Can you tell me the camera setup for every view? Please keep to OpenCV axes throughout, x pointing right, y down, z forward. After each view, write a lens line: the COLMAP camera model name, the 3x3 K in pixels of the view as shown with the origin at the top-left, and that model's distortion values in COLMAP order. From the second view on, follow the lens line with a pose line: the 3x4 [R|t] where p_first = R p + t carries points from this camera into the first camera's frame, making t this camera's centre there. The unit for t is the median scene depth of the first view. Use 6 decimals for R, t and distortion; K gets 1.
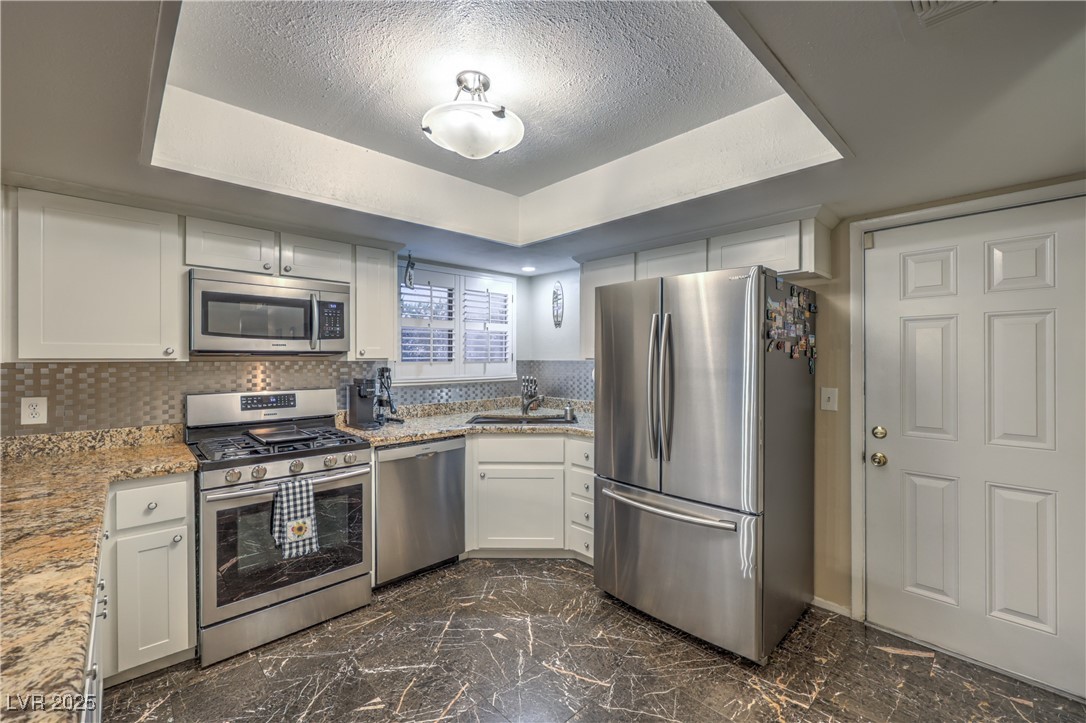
lens RADIAL K [[444.2, 0, 541.7], [0, 444.2, 351.7], [0, 0, 1]] dist [-0.009284, -0.000088]
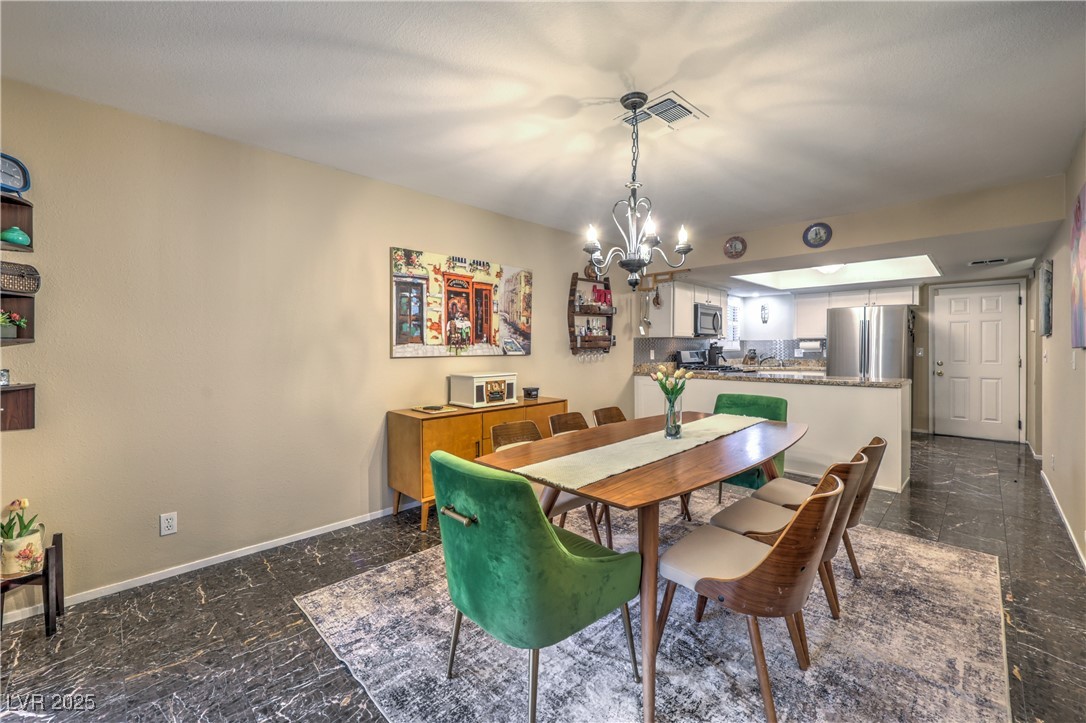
lens RADIAL K [[443.4, 0, 543.2], [0, 443.4, 347.4], [0, 0, 1]] dist [-0.001105, -0.000072]
pose [[0.999724, -0.001057, 0.023456, -1.782799], [0.000828, 0.999952, 0.009785, 0.054898], [-0.023465, -0.009763, 0.999677, -1.707750]]
